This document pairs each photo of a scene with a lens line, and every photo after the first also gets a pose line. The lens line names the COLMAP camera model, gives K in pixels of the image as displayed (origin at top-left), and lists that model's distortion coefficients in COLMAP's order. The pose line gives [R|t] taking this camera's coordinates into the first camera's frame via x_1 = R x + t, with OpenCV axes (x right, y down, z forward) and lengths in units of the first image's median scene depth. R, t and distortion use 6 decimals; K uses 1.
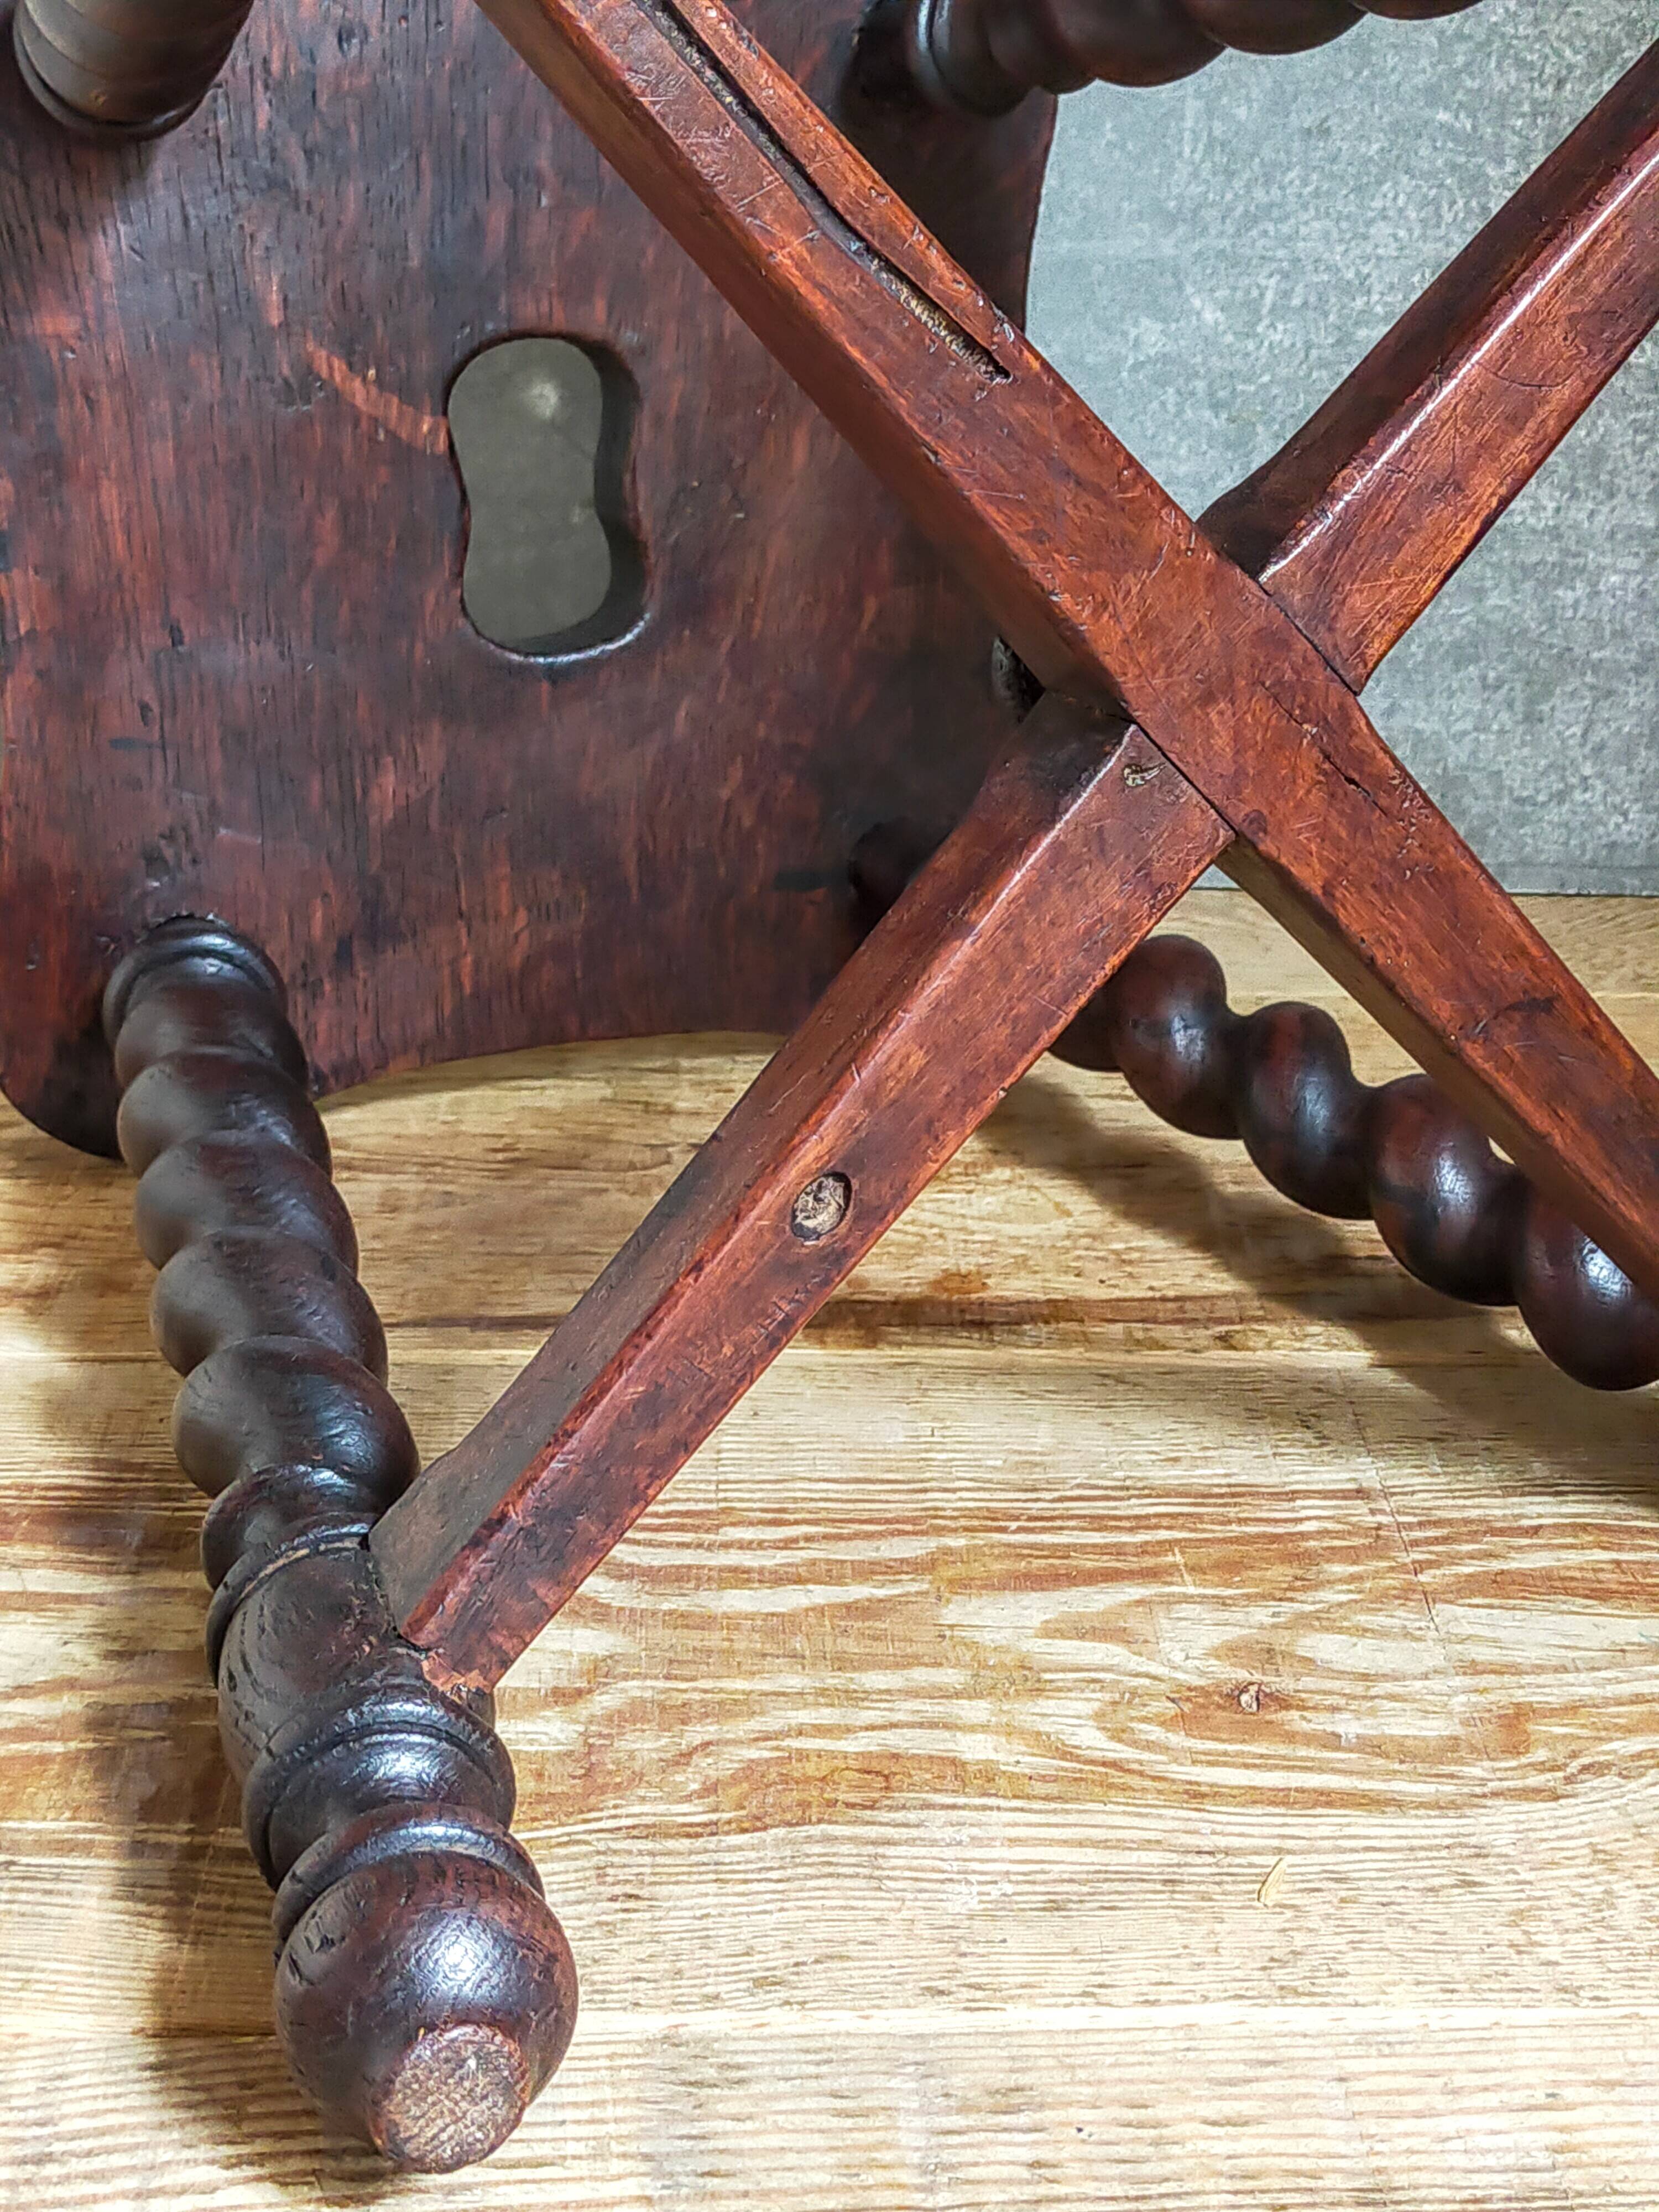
lens RADIAL K [[3433.6, 0, 838.5], [0, 3433.6, 1069.1], [0, 0, 1]] dist [0.091257, 0.000000]
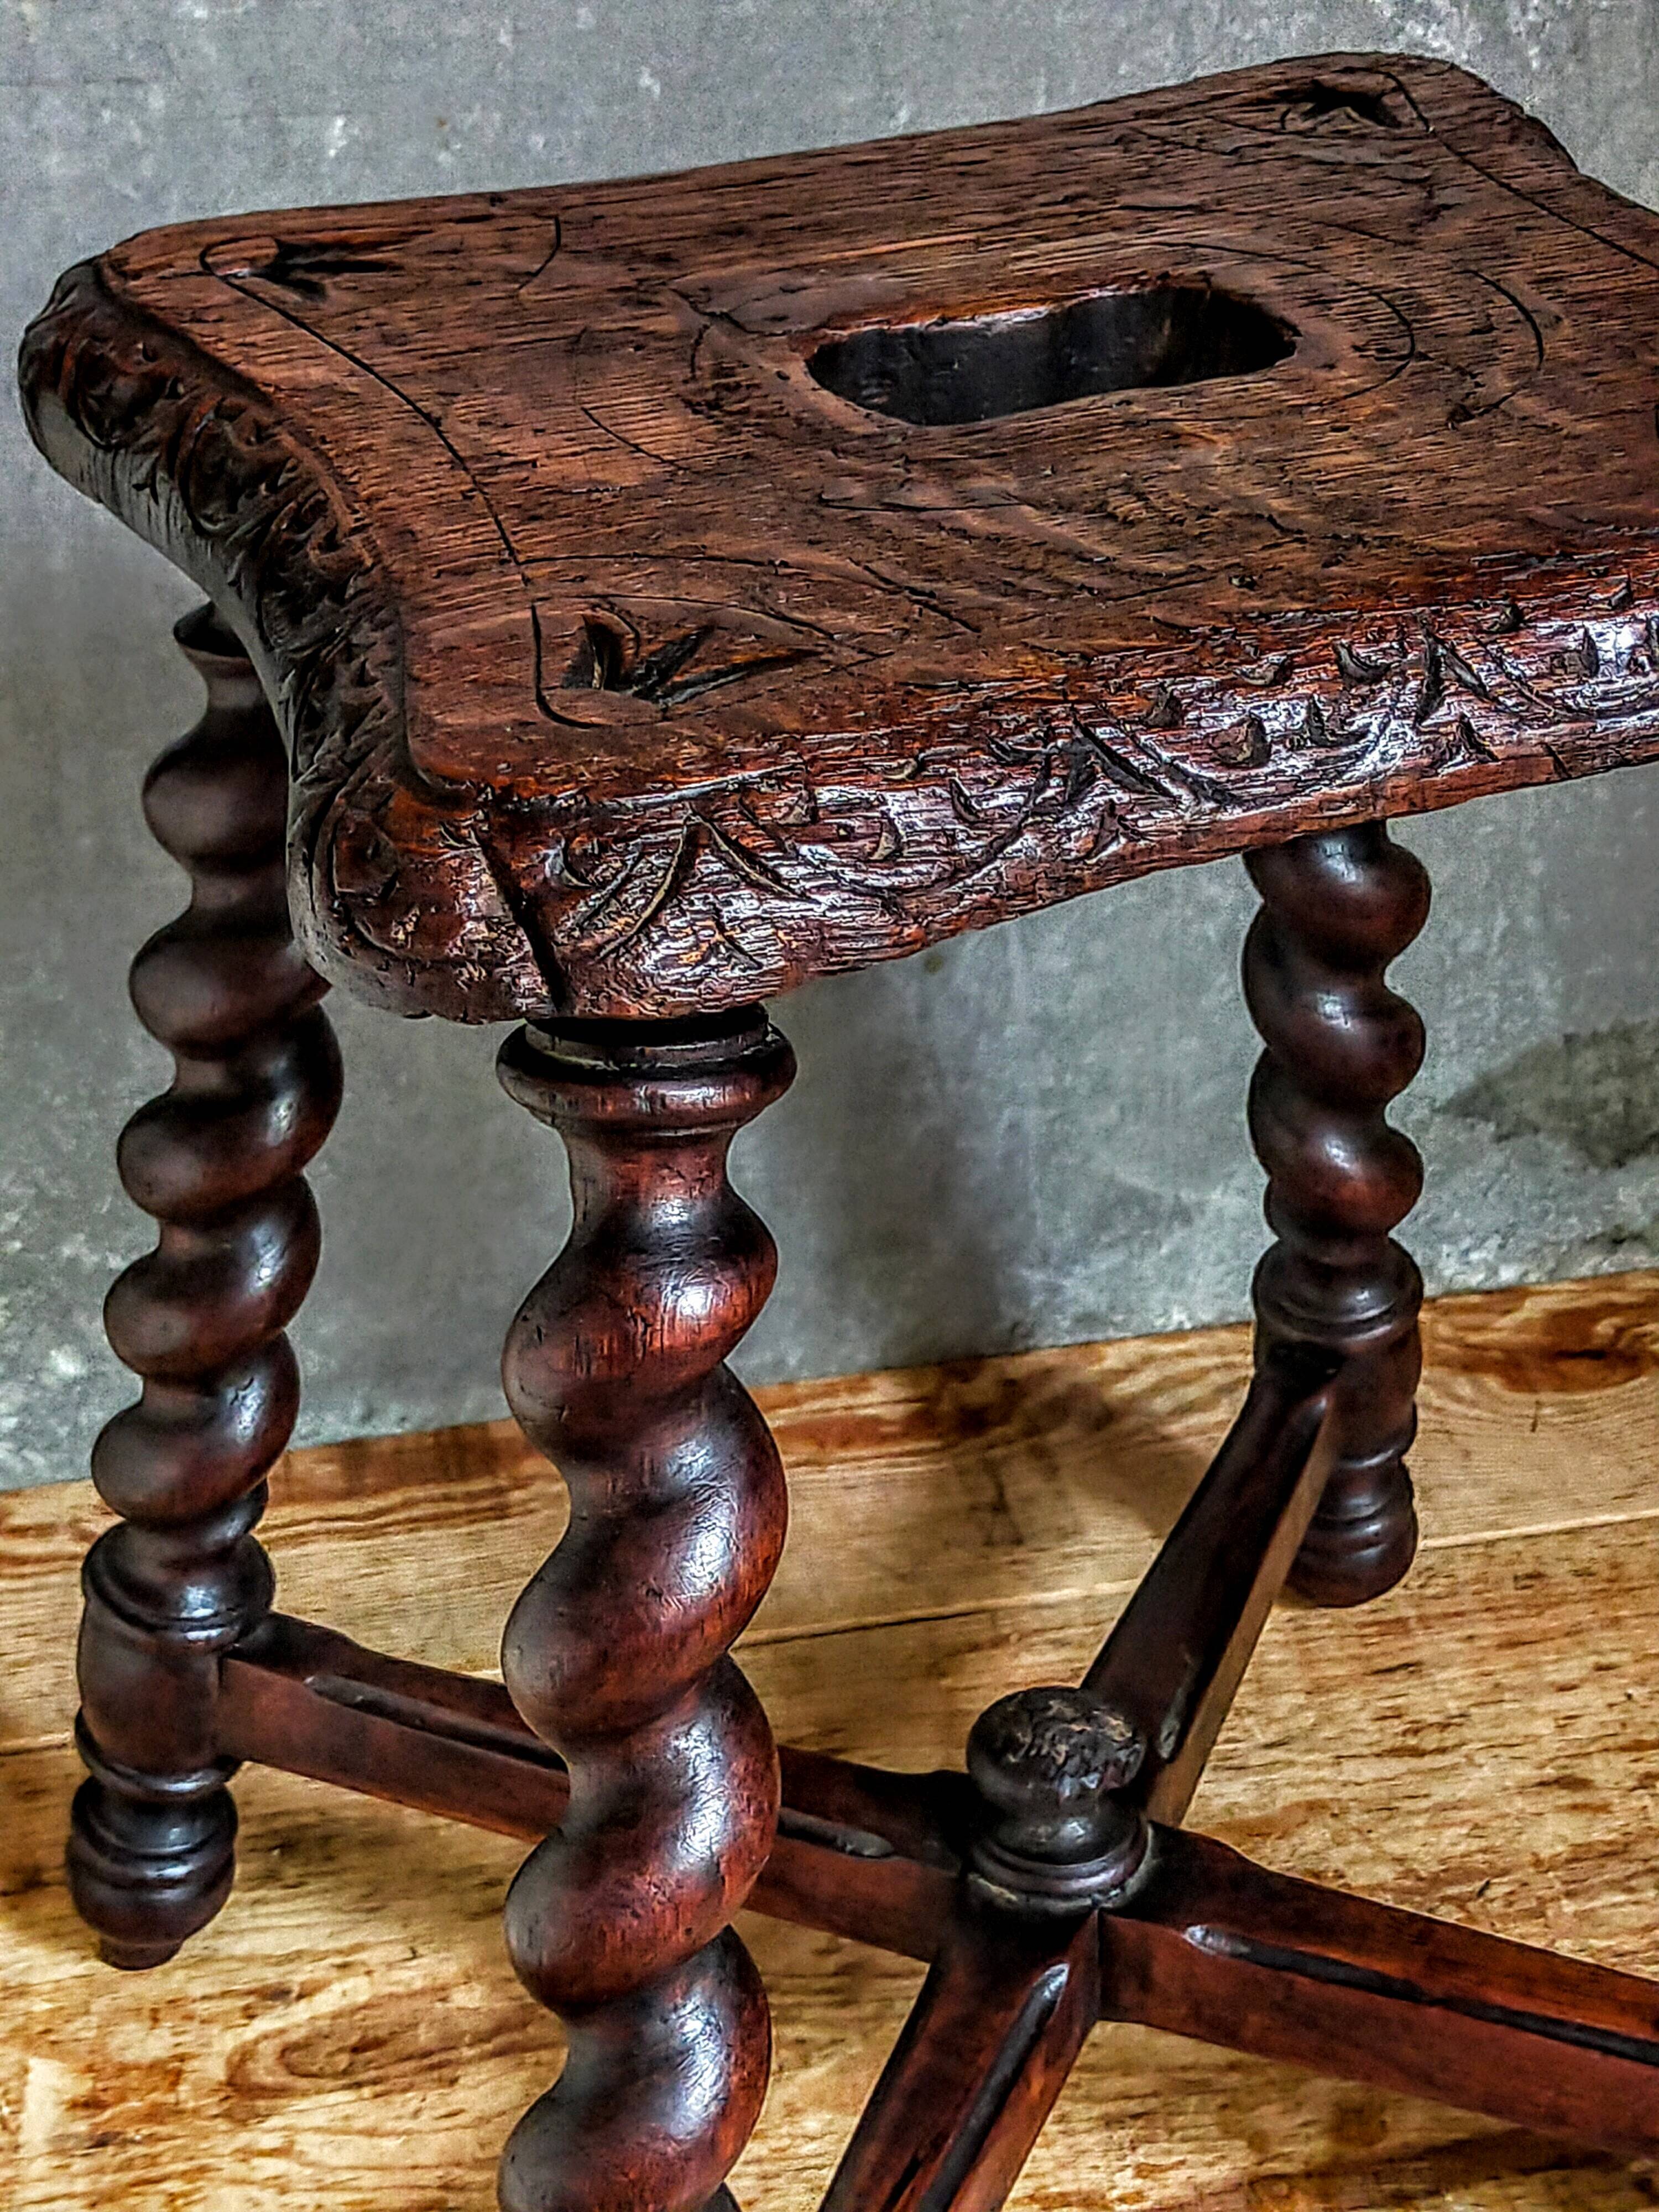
lens RADIAL K [[3433.6, 0, 817.6], [0, 3433.6, 1082.5], [0, 0, 1]] dist [0.091257, 0.000000]
pose [[0.988879, -0.117167, 0.091600, -0.217622], [0.099029, 0.978258, 0.182222, -0.533923], [-0.110959, -0.171124, 0.978981, 0.108689]]
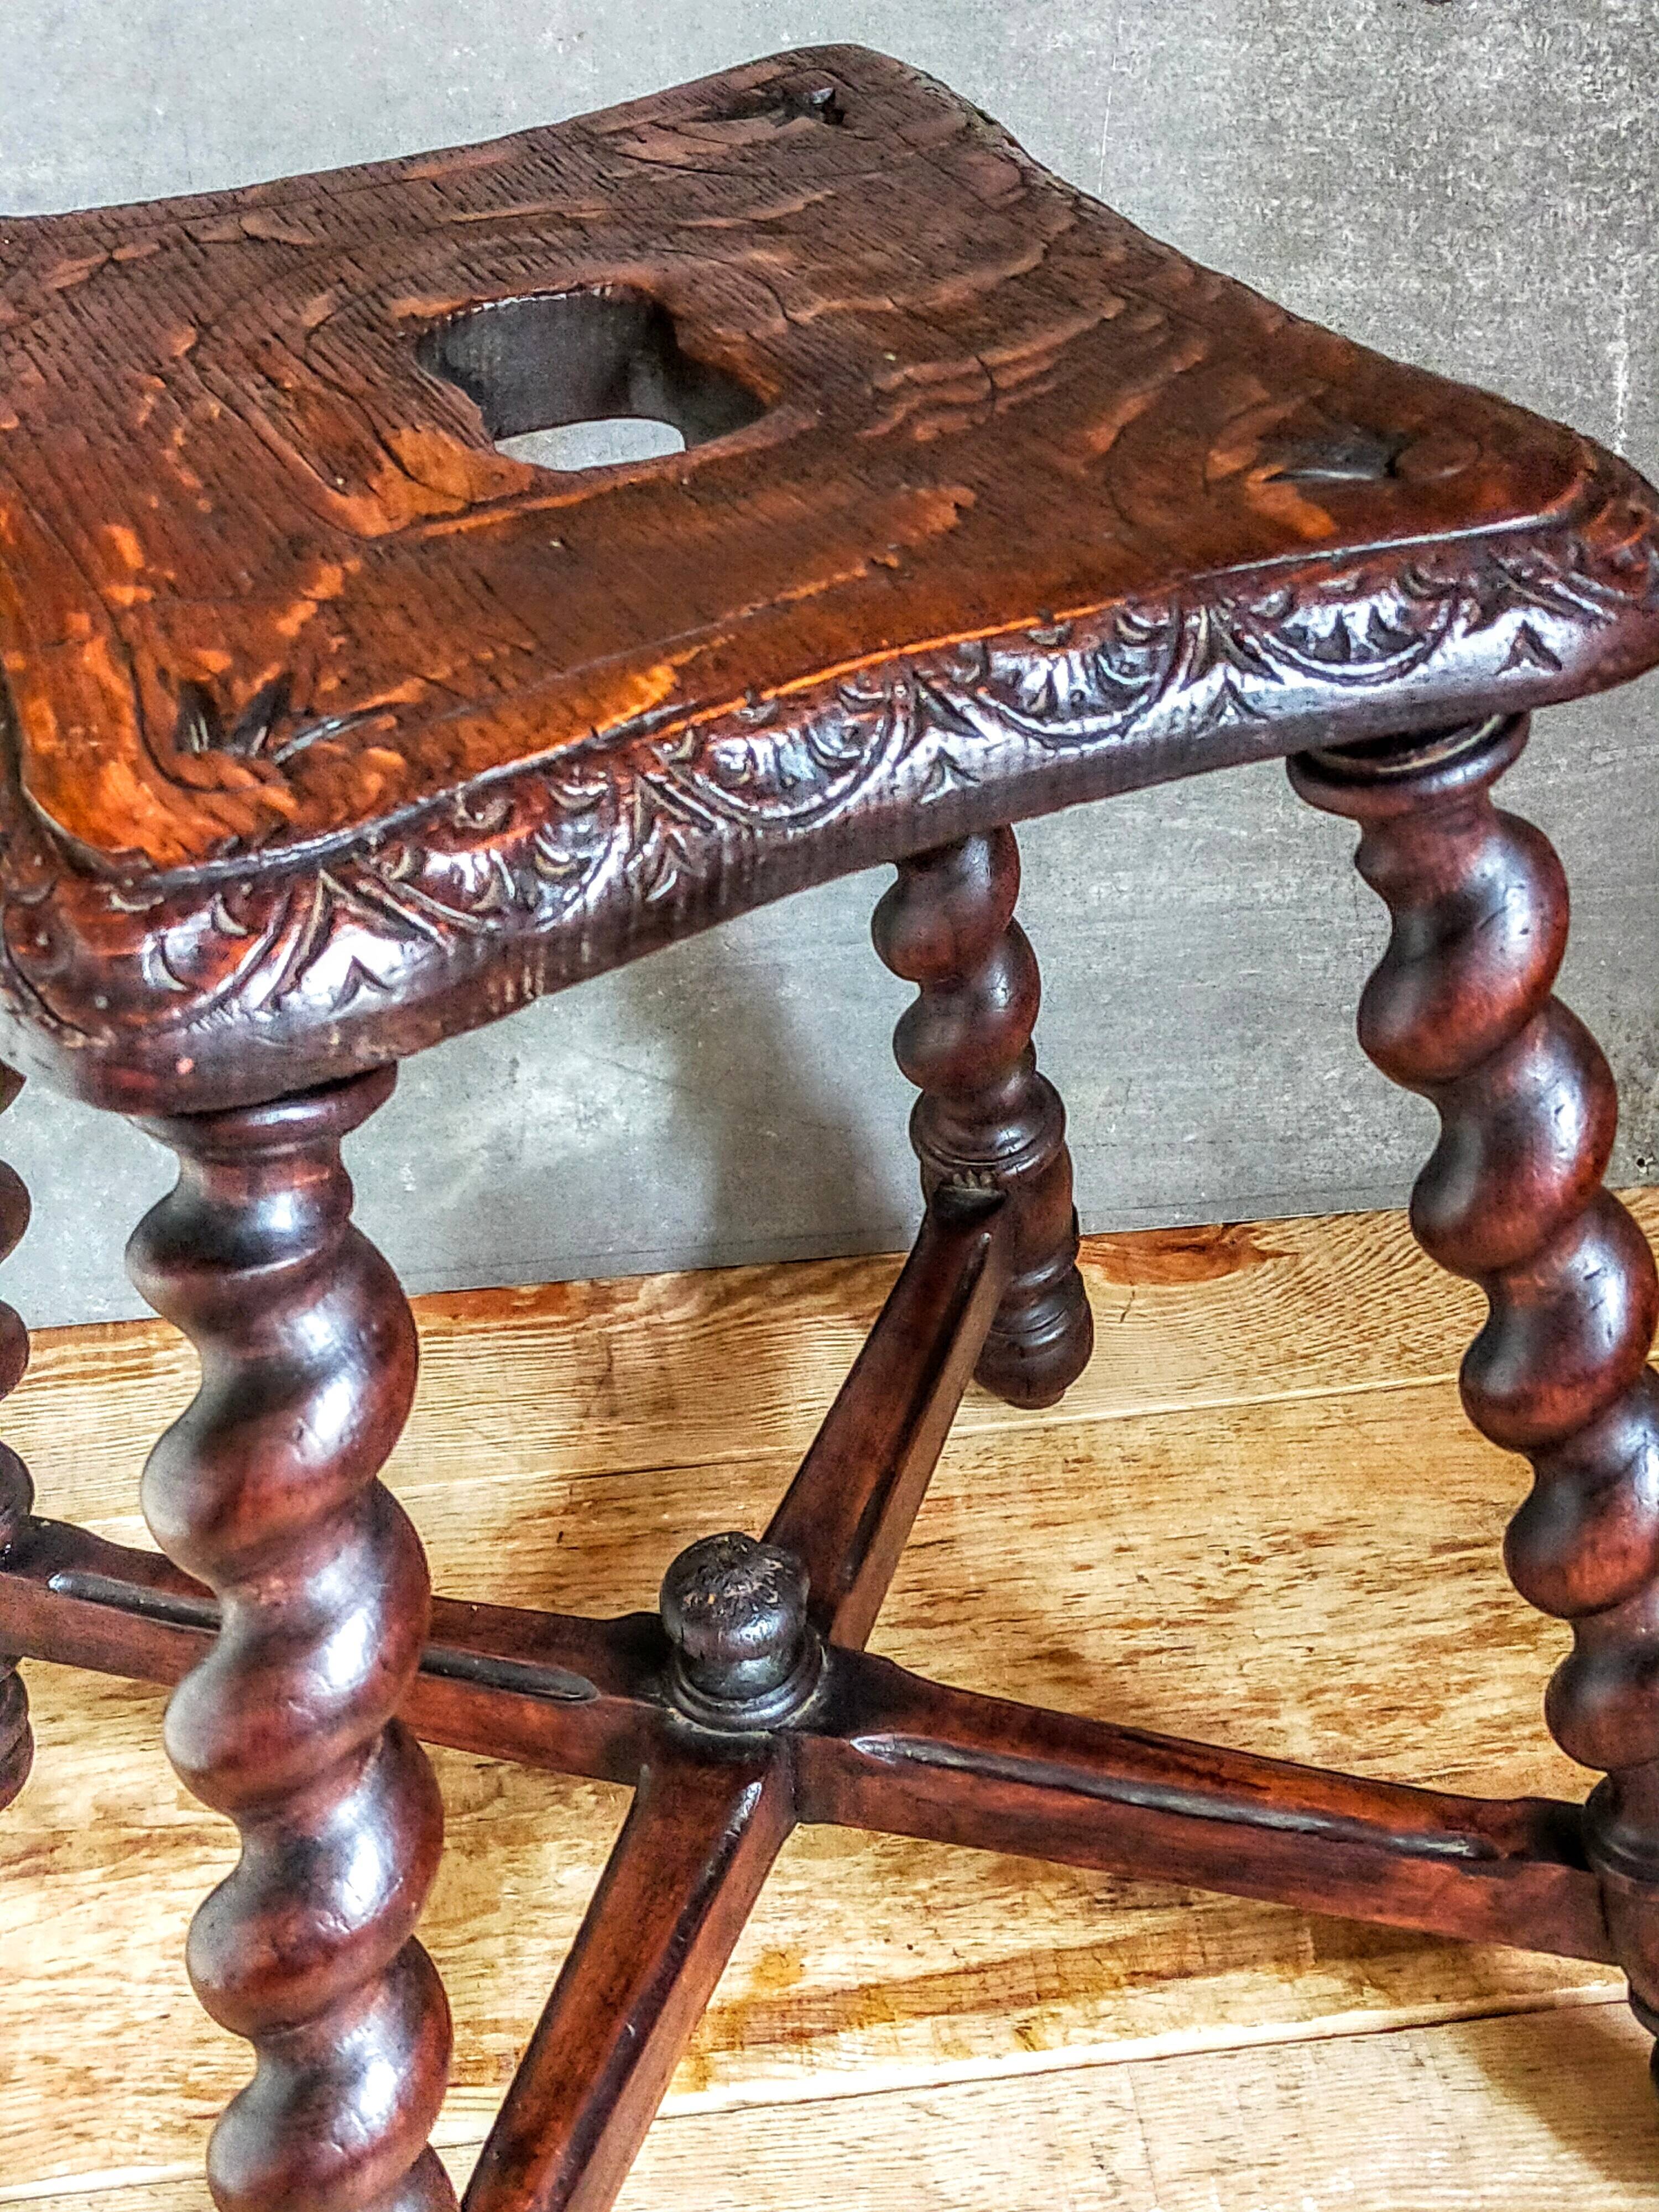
lens RADIAL K [[3433.6, 0, 832.8], [0, 3433.6, 1113.2], [0, 0, 1]] dist [0.091257, 0.000000]
pose [[0.994950, -0.098639, 0.018559, 0.072549], [0.091148, 0.965378, 0.244410, -0.572813], [-0.042025, -0.241485, 0.969494, 0.011782]]
